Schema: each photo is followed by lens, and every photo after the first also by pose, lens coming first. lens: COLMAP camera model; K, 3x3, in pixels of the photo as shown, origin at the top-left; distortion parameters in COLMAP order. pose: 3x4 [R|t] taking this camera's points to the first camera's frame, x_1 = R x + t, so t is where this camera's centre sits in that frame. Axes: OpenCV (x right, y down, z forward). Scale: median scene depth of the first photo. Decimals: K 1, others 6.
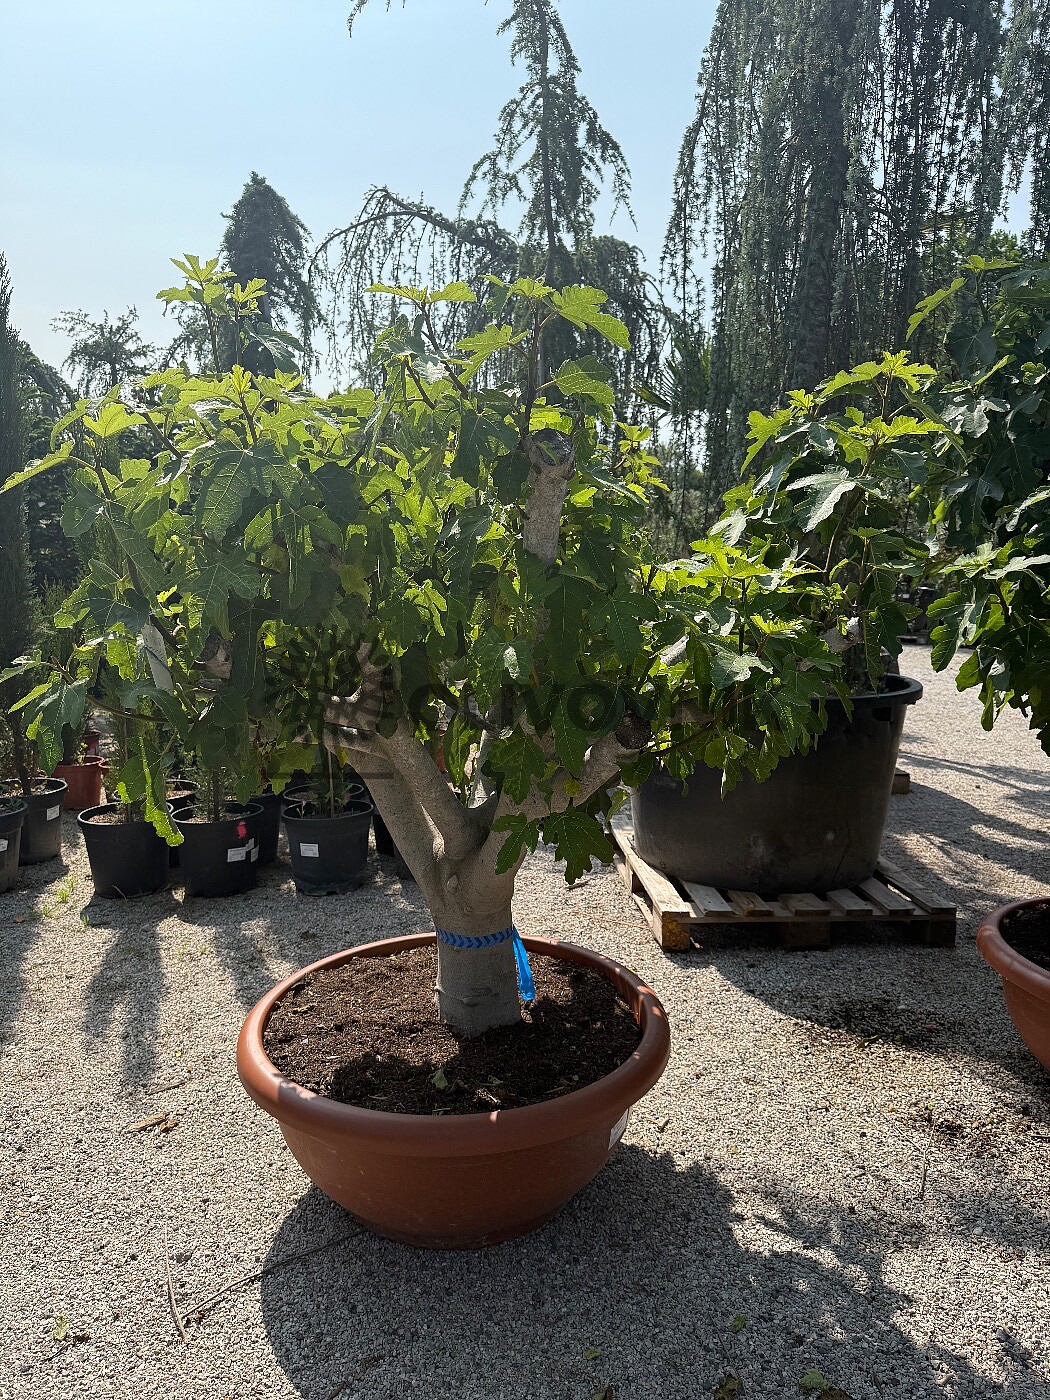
lens RADIAL K [[965.7, 0, 530.5], [0, 965.7, 719.6], [0, 0, 1]] dist [0.083874, -0.140863]
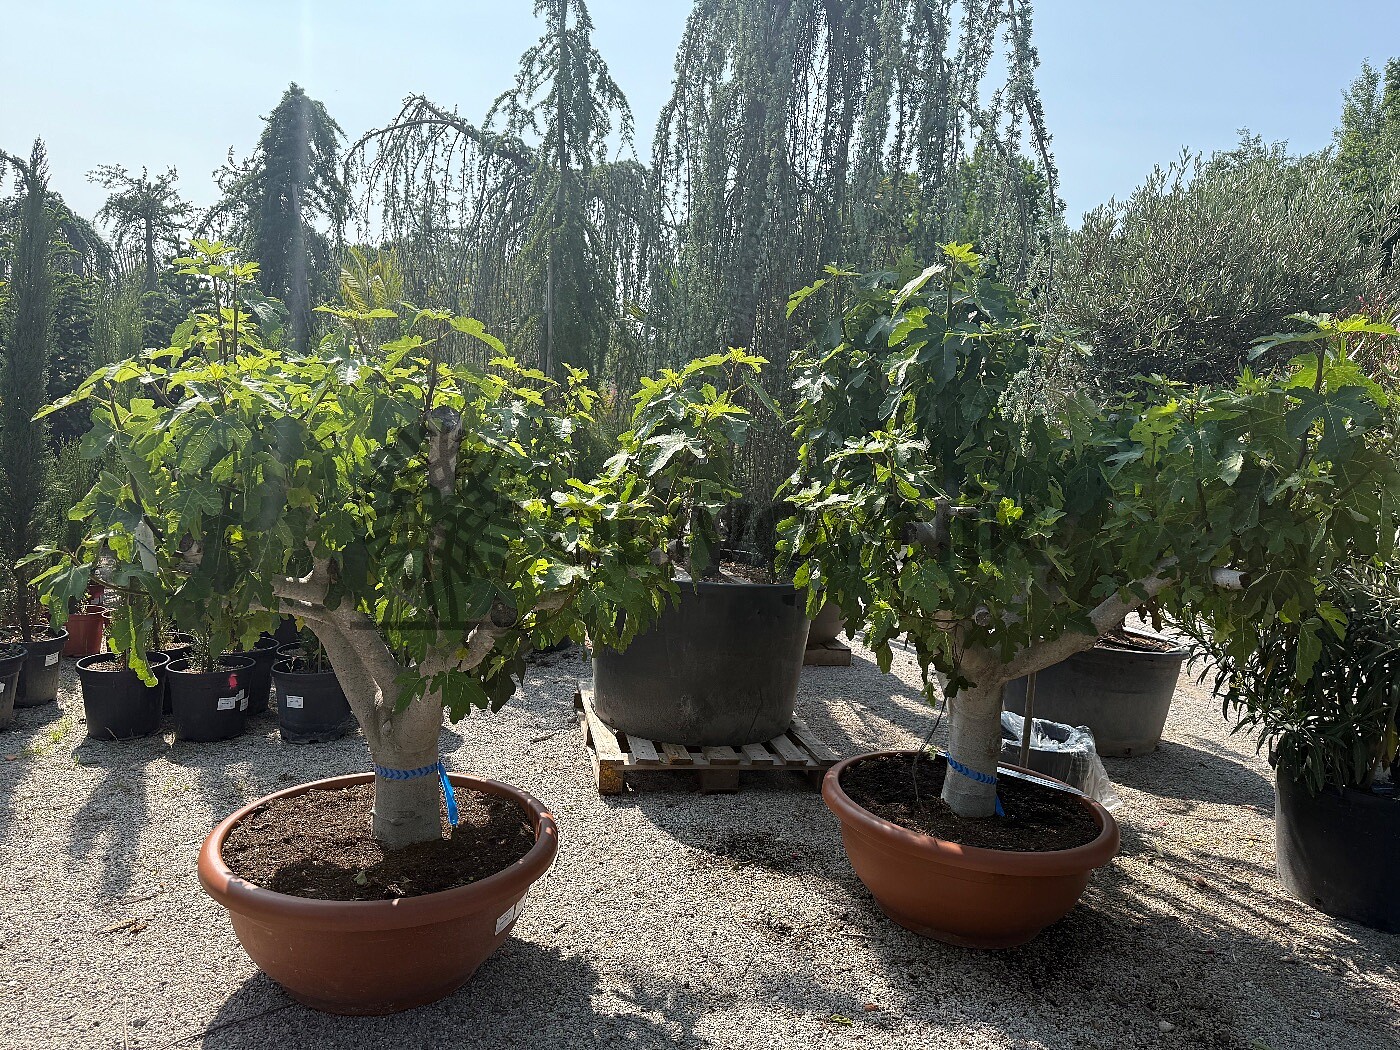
lens RADIAL K [[970.0, 0, 700.6], [0, 970.0, 533.4], [0, 0, 1]] dist [0.040806, -0.053617]
pose [[0.990762, 0.050686, 0.125787, 0.090101], [-0.044131, 0.997545, -0.054364, -0.018617], [-0.128234, 0.048311, 0.990567, -0.193176]]
